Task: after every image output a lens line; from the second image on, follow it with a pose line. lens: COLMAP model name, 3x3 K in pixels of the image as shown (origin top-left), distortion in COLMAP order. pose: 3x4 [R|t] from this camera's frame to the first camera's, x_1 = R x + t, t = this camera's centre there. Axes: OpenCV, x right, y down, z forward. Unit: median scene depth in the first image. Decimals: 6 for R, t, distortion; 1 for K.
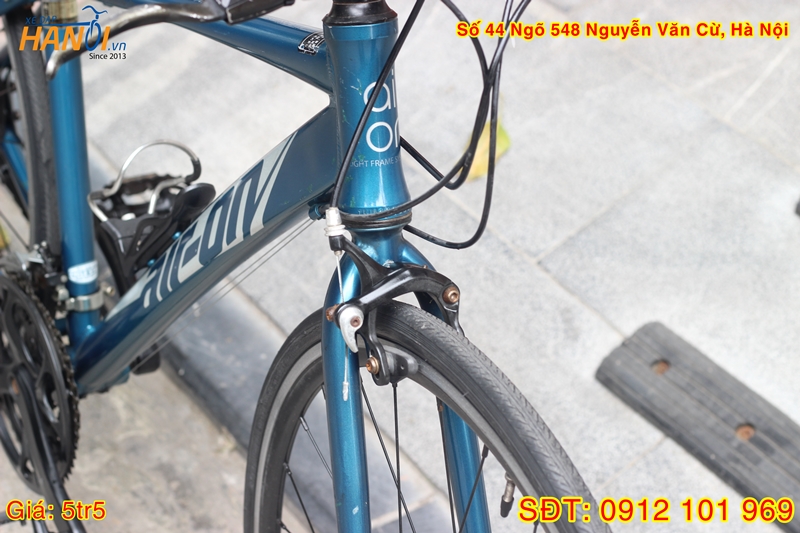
lens RADIAL K [[1854.5, 0, 400.1], [0, 1854.5, 266.4], [0, 0, 1]] dist [-0.095897, 0.000000]
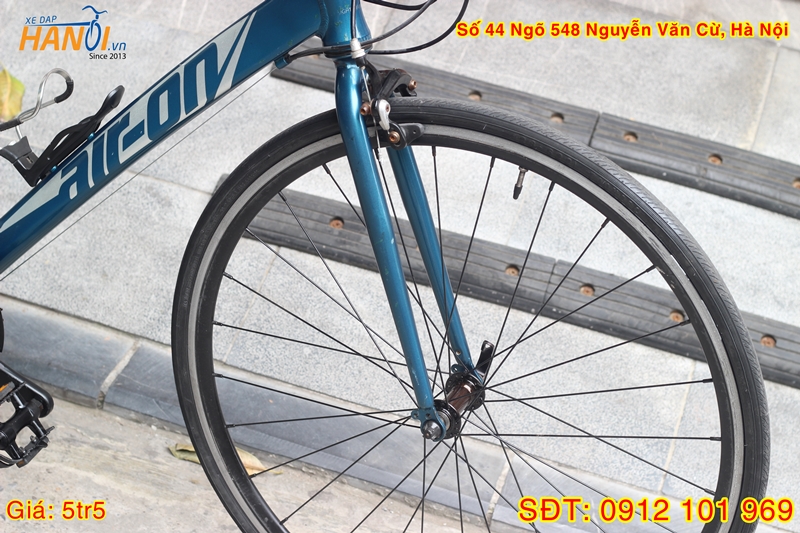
lens RADIAL K [[1854.5, 0, 400.4], [0, 1854.5, 267.4], [0, 0, 1]] dist [-0.095897, 0.000000]
pose [[0.773649, -0.271687, 0.572411, -0.573550], [0.275267, 0.957815, 0.082572, 0.020214], [-0.570697, 0.093684, 0.815799, -0.145499]]
